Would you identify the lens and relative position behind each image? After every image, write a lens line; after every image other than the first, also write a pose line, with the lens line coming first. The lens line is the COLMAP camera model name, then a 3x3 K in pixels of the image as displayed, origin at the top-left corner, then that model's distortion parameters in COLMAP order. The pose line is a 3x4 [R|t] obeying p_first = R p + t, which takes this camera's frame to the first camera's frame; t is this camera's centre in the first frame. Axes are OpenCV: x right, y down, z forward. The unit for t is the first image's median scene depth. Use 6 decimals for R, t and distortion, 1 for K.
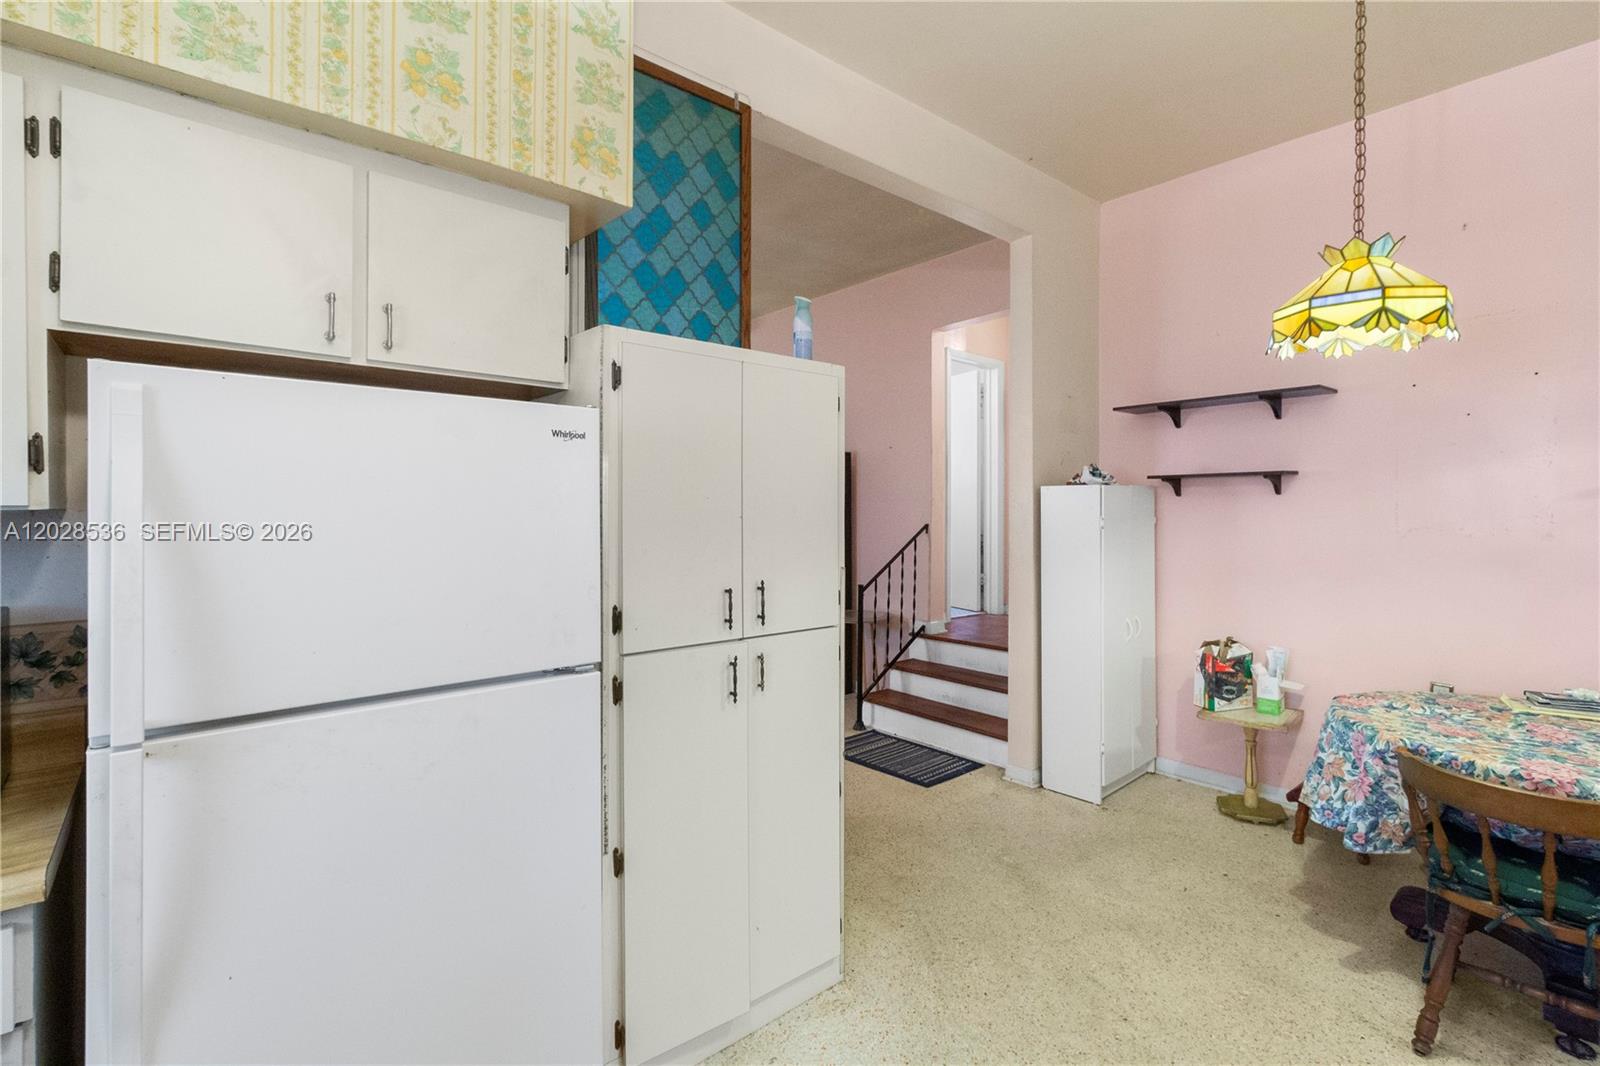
lens RADIAL K [[737.7, 0, 810.8], [0, 737.7, 510.4], [0, 0, 1]] dist [0.003774, 0.000711]
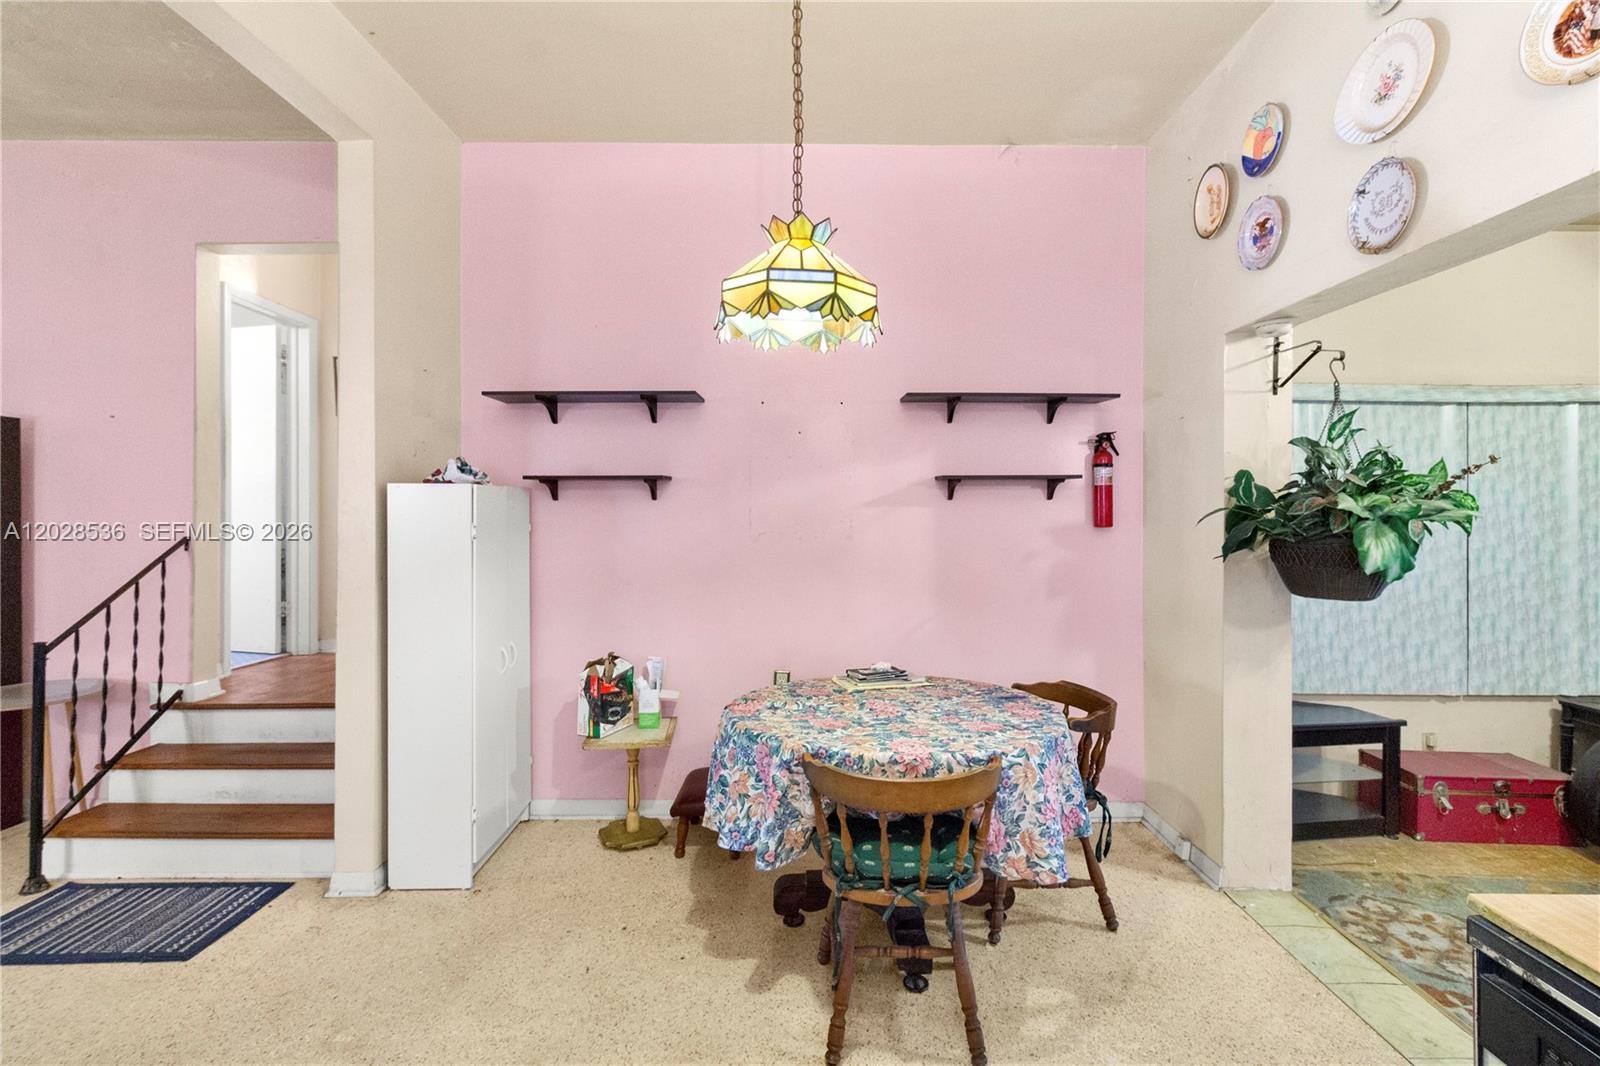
lens RADIAL K [[737.7, 0, 813.6], [0, 737.7, 516.7], [0, 0, 1]] dist [0.003774, 0.000711]
pose [[0.653049, 0.000721, 0.757315, 0.032954], [-0.000791, 1.000000, -0.000269, 0.000683], [-0.757315, -0.000423, 0.653049, 0.213285]]
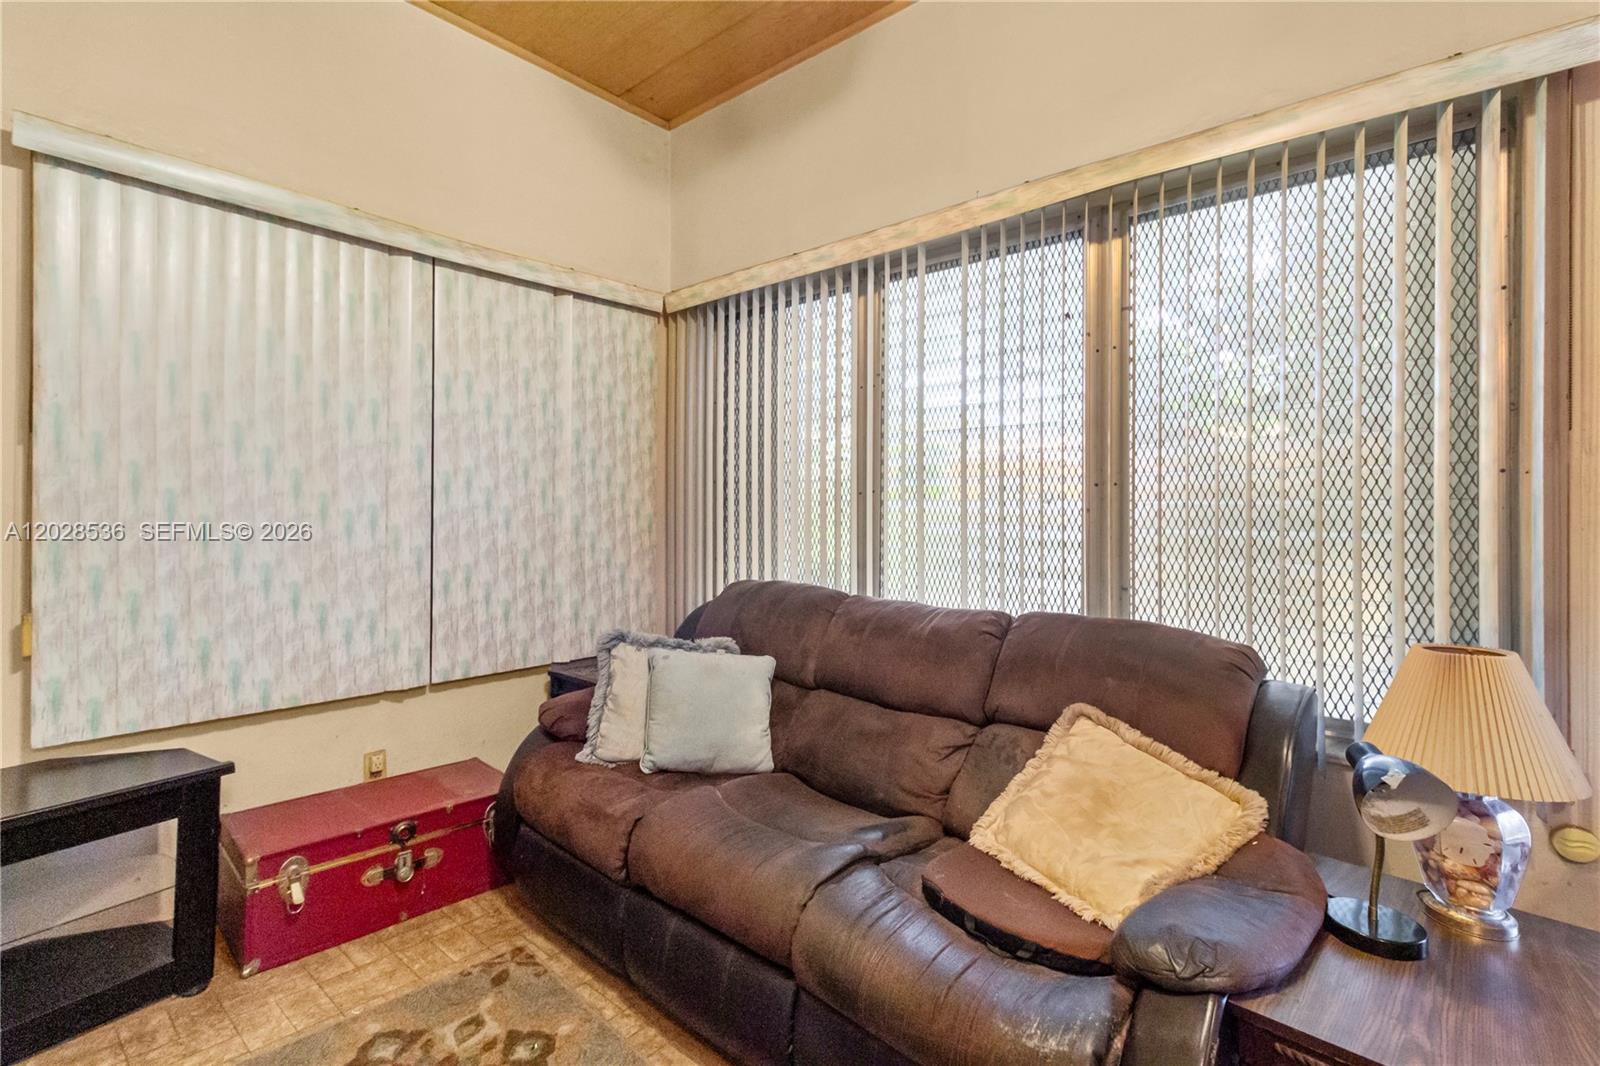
lens RADIAL K [[737.7, 0, 803.3], [0, 737.7, 499.9], [0, 0, 1]] dist [0.003774, 0.000711]
pose [[-0.131639, 0.009652, 0.991251, 0.747521], [-0.006086, 0.999926, -0.010544, 0.087599], [-0.991279, -0.007420, -0.131570, -0.103706]]
